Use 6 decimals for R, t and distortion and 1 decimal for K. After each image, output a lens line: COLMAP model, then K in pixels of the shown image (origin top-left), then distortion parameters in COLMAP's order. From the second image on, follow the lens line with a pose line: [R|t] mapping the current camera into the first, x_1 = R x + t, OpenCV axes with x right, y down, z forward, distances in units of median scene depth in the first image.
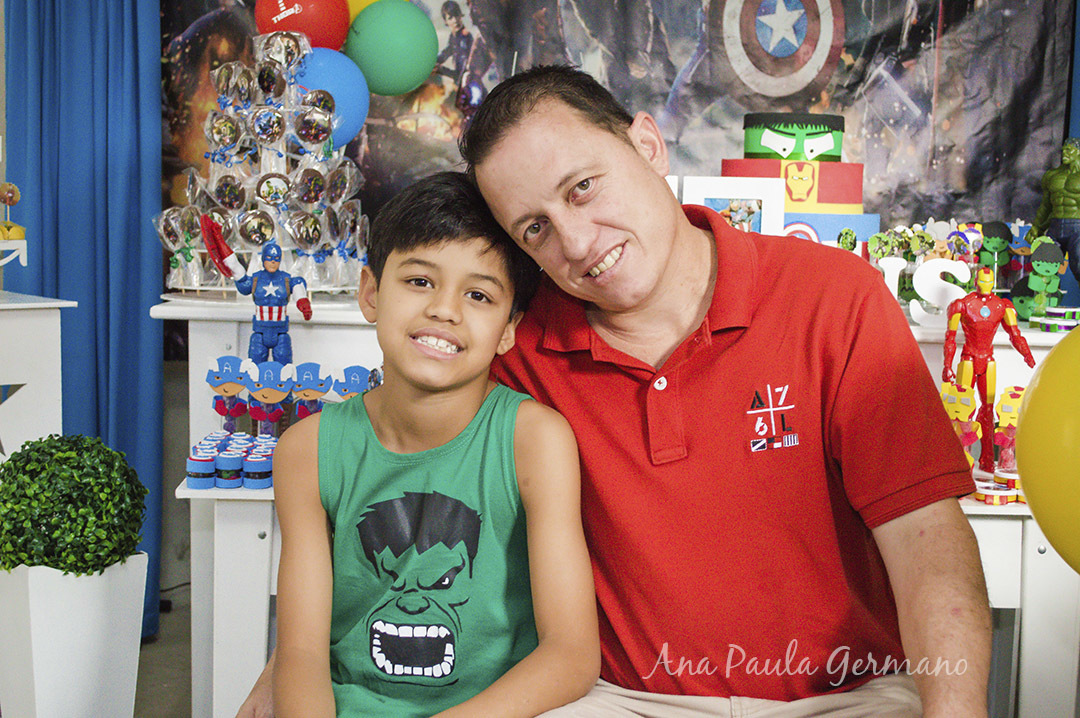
lens RADIAL K [[1812.6, 0, 548.9], [0, 1812.6, 343.1], [0, 0, 1]] dist [0.002878, 0.002227]
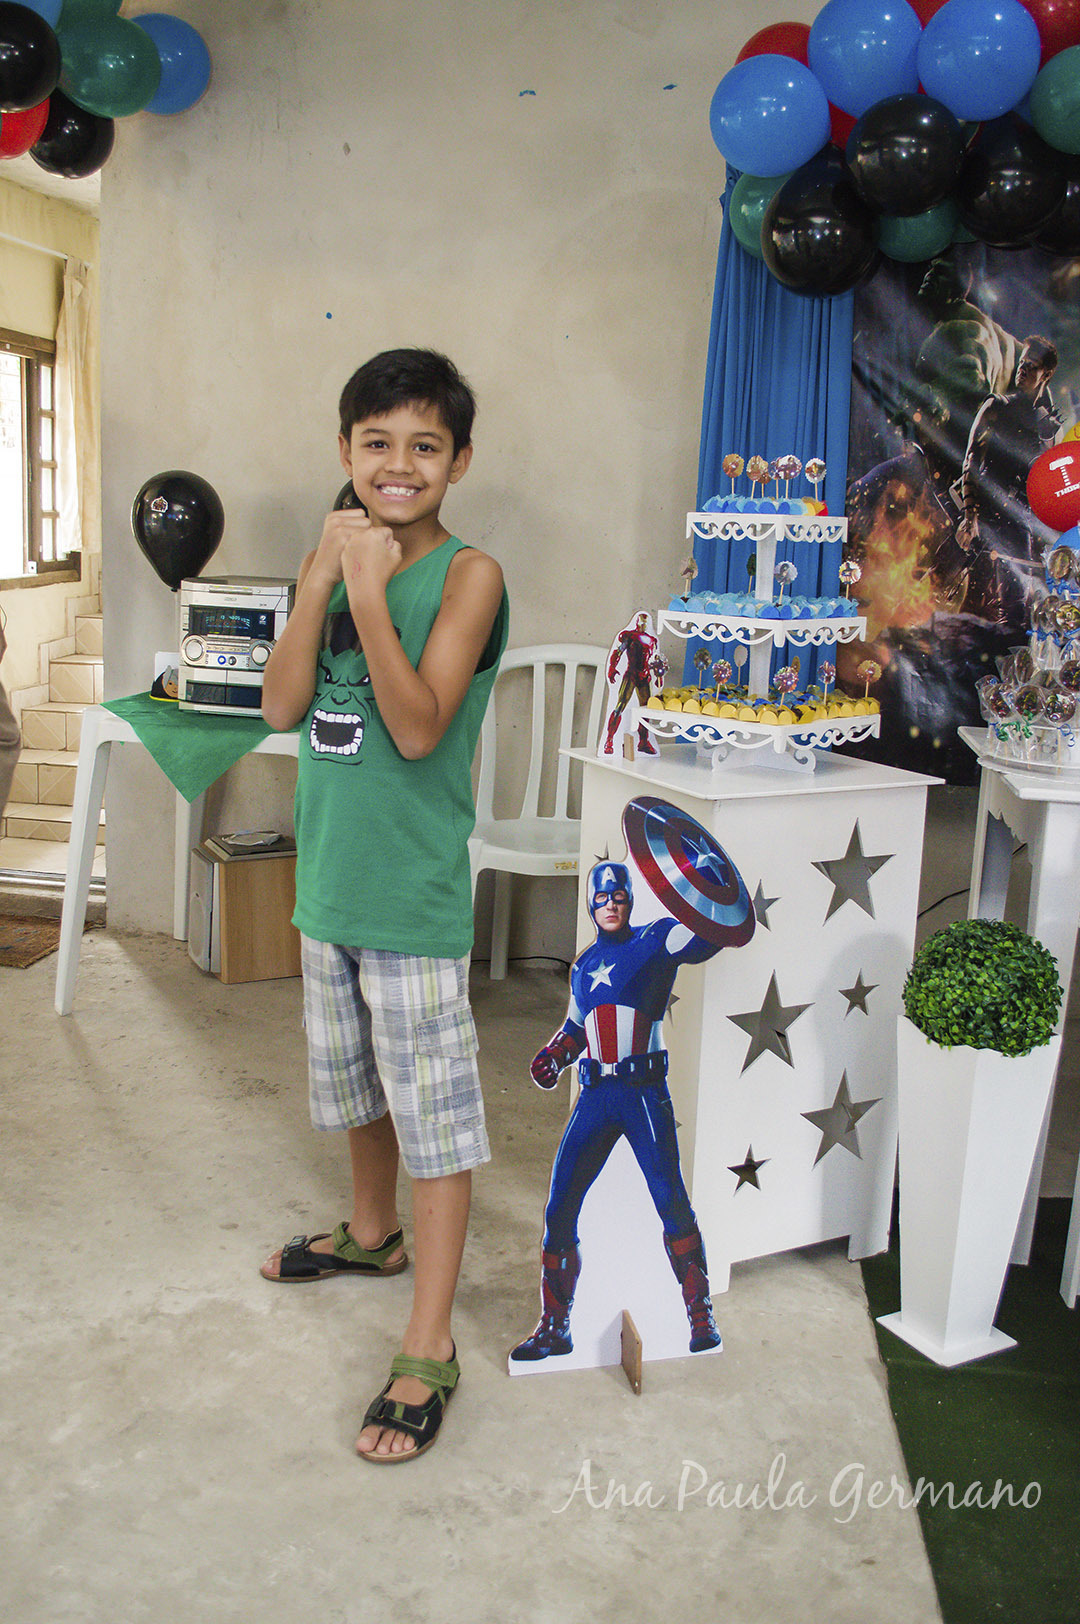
lens RADIAL K [[1556.8, 0, 540.0], [0, 1556.8, 812.0], [0, 0, 1]] dist [-0.066982, 0.015154]
pose [[0.990687, 0.044863, -0.128557, -0.326626], [-0.031041, 0.993713, 0.107573, -0.081343], [0.132575, -0.102581, 0.985851, 0.055880]]
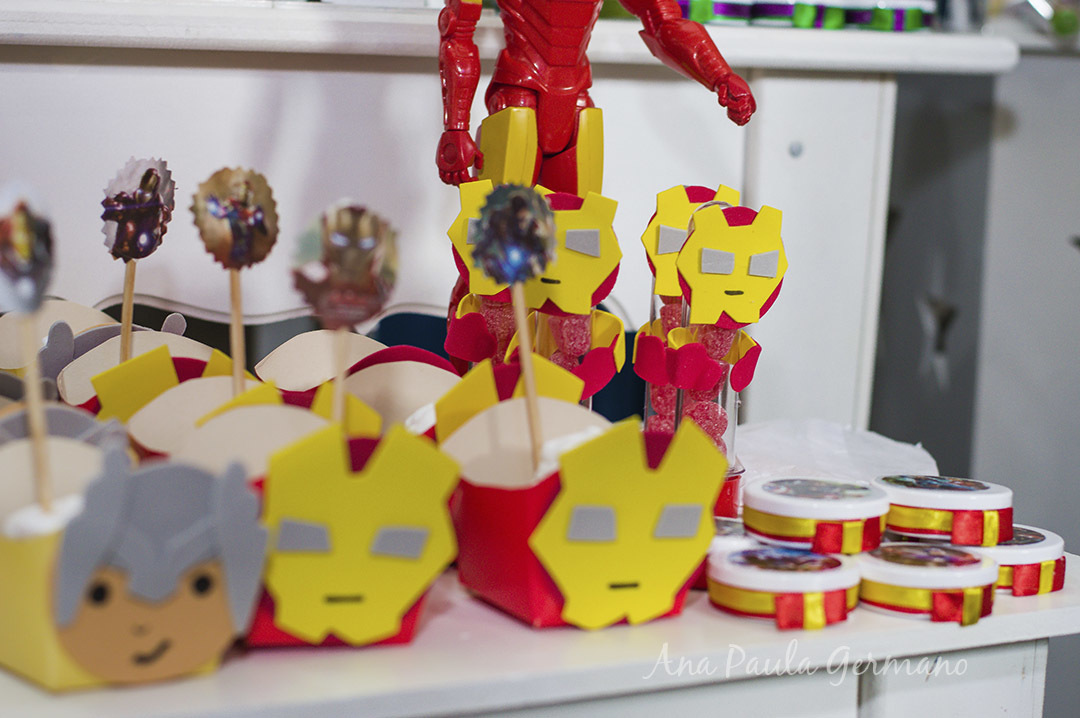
lens RADIAL K [[2525.1, 0, 540.0], [0, 2525.1, 359.0], [0, 0, 1]] dist [-0.039723, -0.110671]
pose [[0.883817, -0.059125, 0.464081, 0.033329], [0.025633, 0.996612, 0.078155, 0.015388], [-0.467130, -0.057179, 0.882338, 0.526237]]
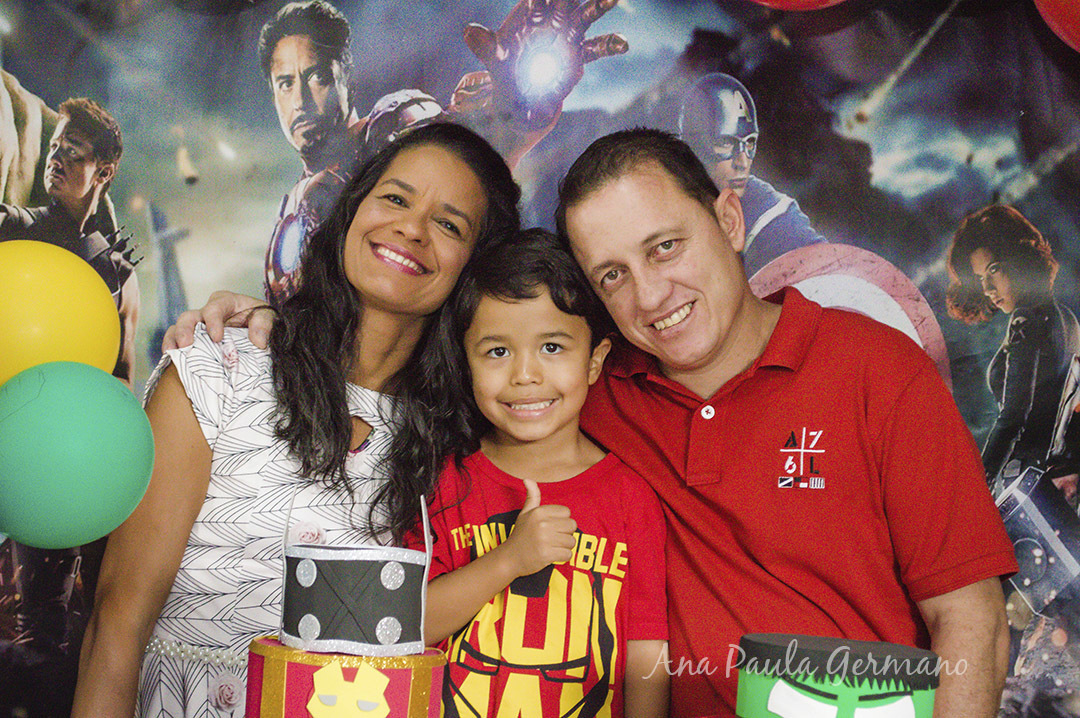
lens RADIAL K [[2408.2, 0, 542.3], [0, 2408.2, 388.3], [0, 0, 1]] dist [0.079609, 0.023256]
pose [[0.998374, 0.056015, -0.010595, 0.056705], [-0.056766, 0.993936, -0.094179, -0.129034], [0.005255, 0.094628, 0.995499, 0.329166]]
